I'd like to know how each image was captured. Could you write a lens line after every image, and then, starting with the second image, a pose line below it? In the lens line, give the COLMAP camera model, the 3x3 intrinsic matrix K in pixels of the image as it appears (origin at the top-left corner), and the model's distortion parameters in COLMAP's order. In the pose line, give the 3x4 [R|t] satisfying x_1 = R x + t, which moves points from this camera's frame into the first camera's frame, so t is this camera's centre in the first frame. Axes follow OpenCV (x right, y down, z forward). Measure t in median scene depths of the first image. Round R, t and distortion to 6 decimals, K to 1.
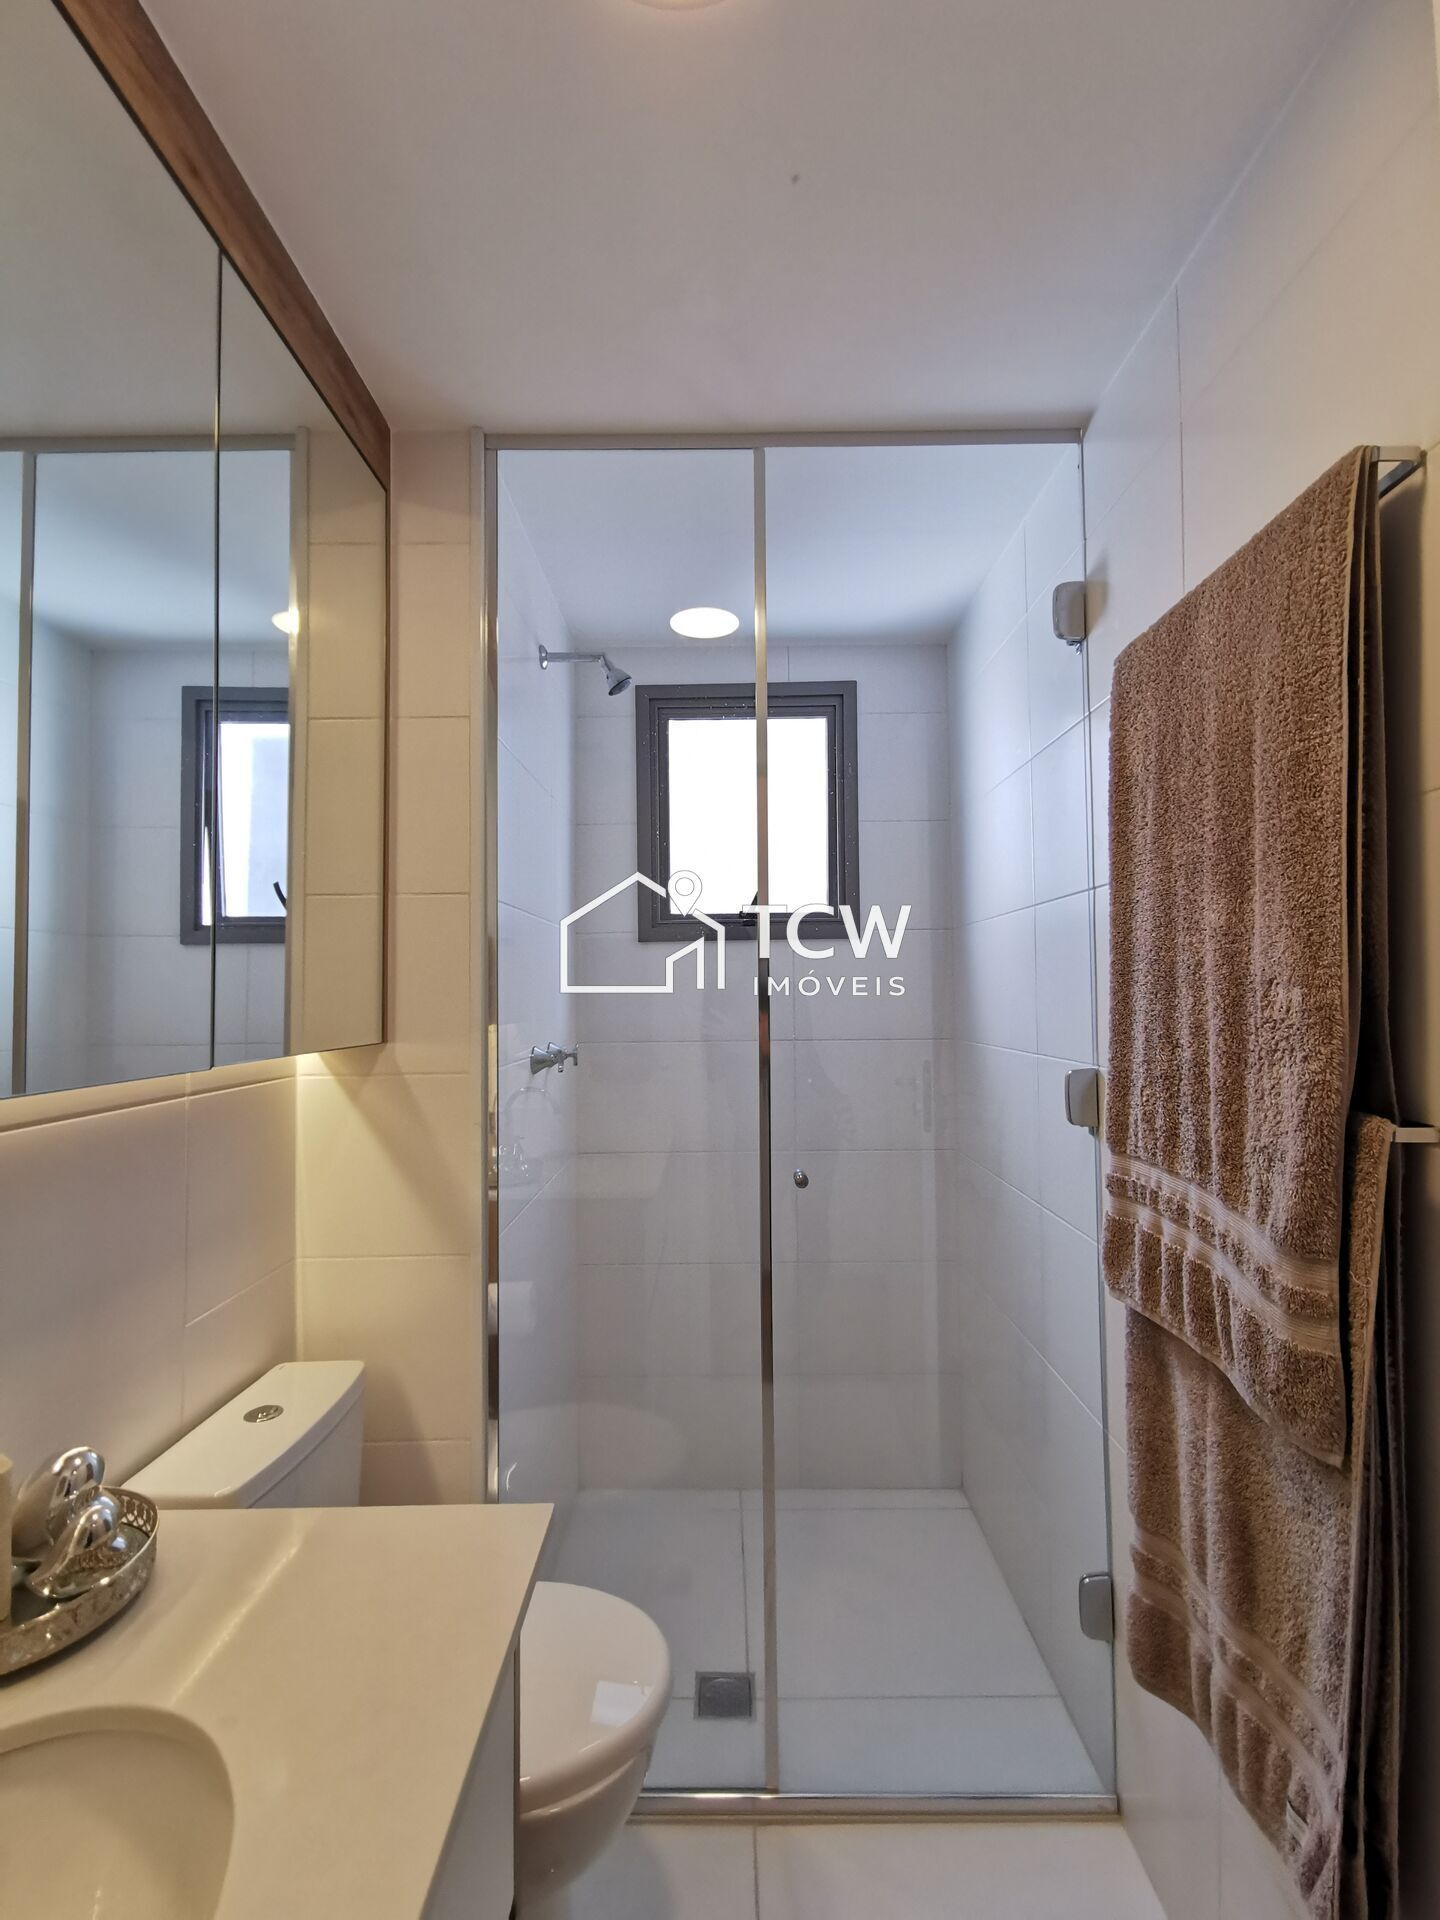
lens RADIAL K [[884.7, 0, 717.2], [0, 884.7, 971.6], [0, 0, 1]] dist [0.016680, -0.006523]
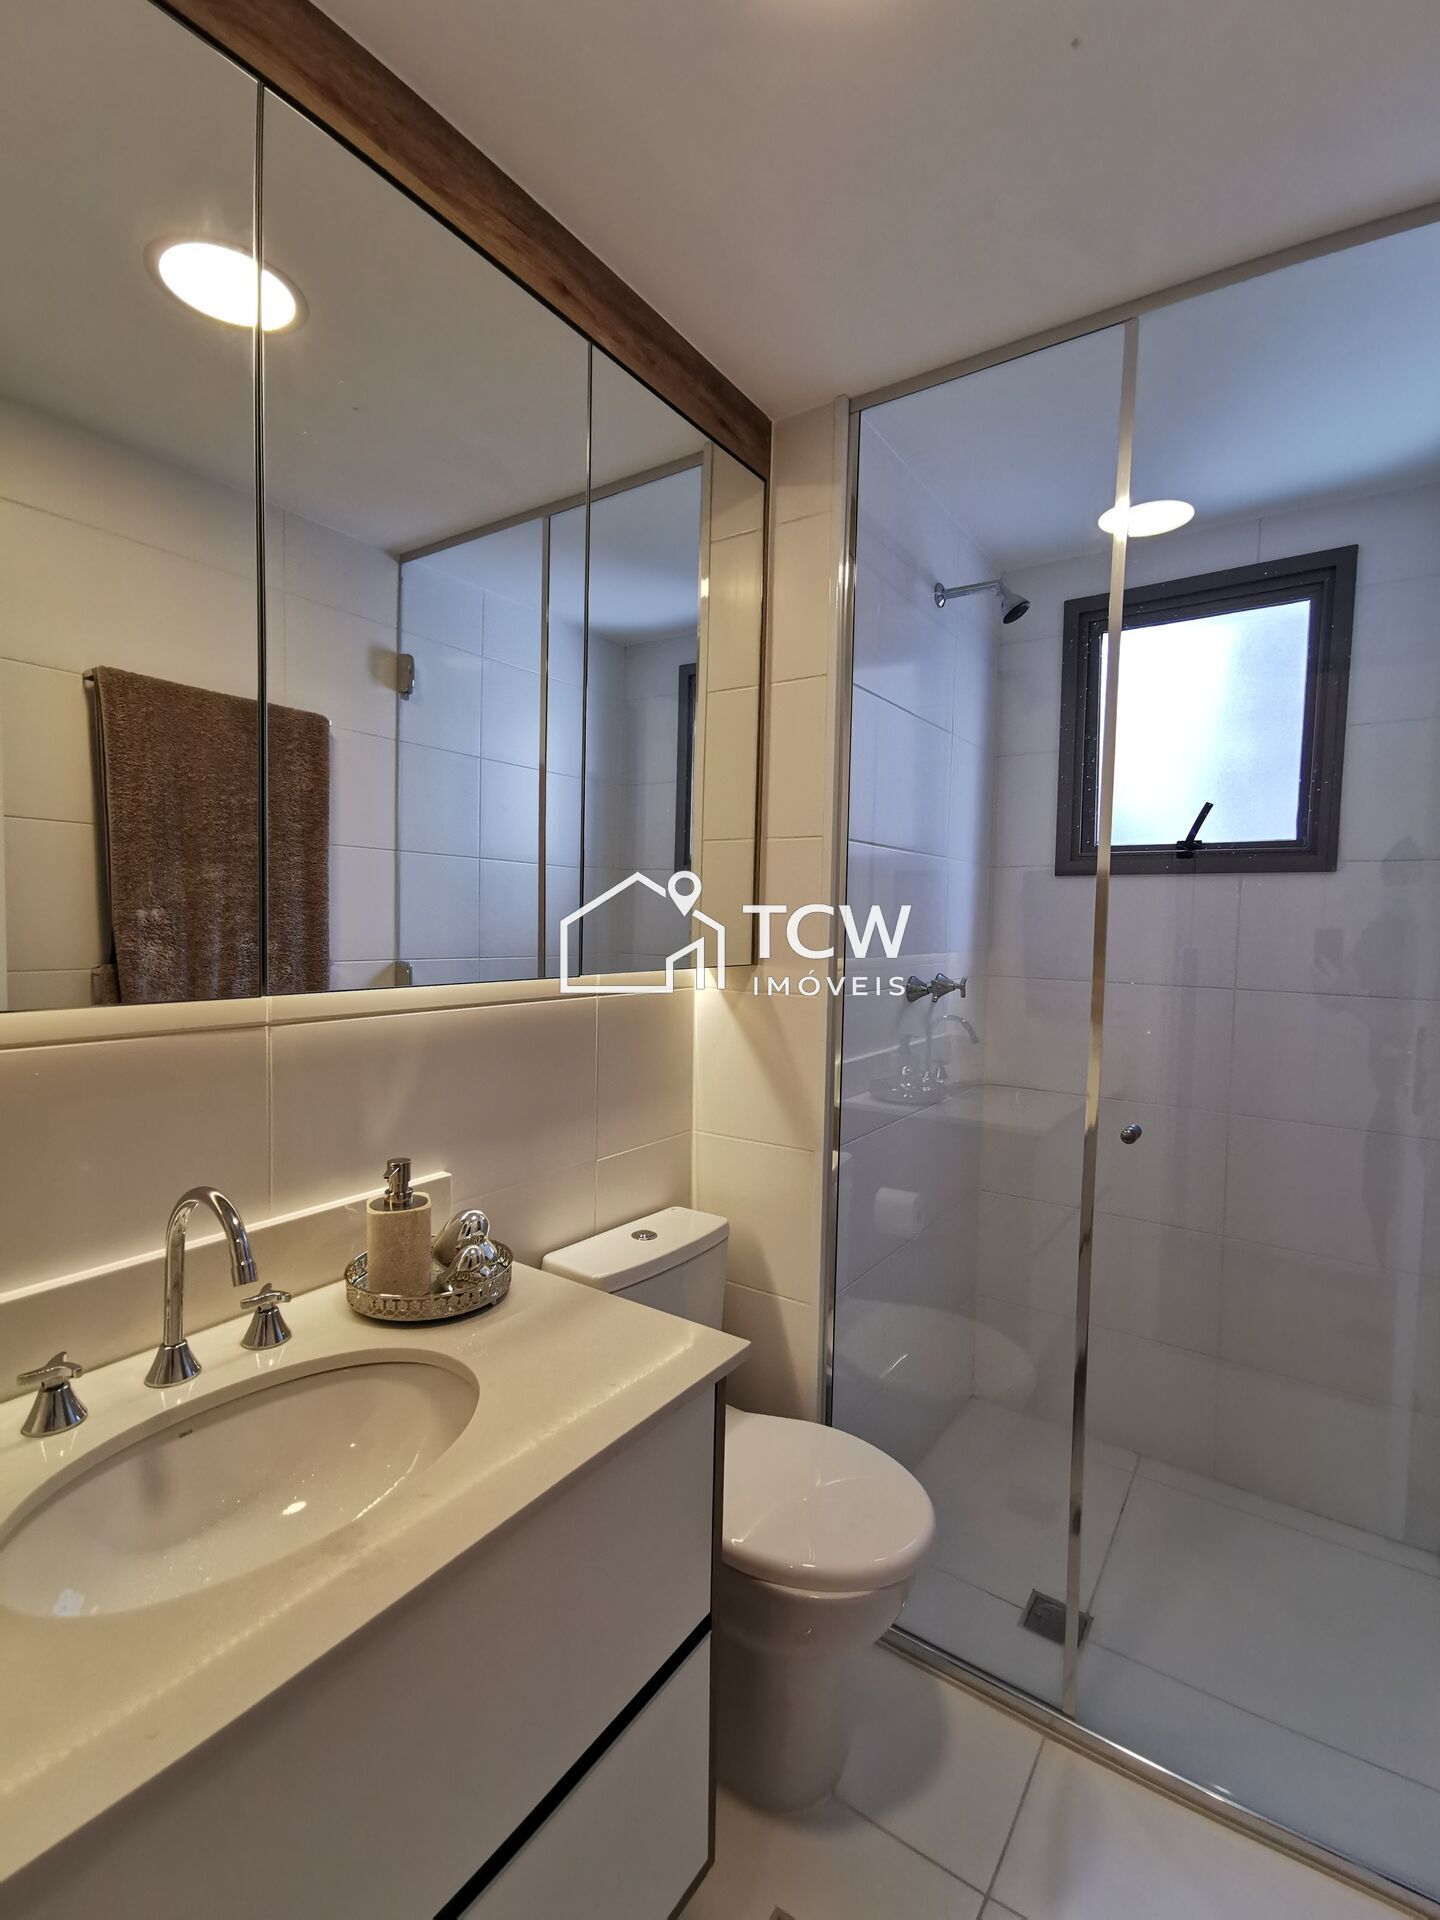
lens RADIAL K [[884.7, 0, 726.4], [0, 884.7, 970.2], [0, 0, 1]] dist [0.016680, -0.006523]
pose [[0.833243, 0.051399, -0.550513, 0.243453], [-0.010314, 0.996941, 0.077469, -0.003222], [0.552811, -0.058872, 0.831224, -0.010092]]
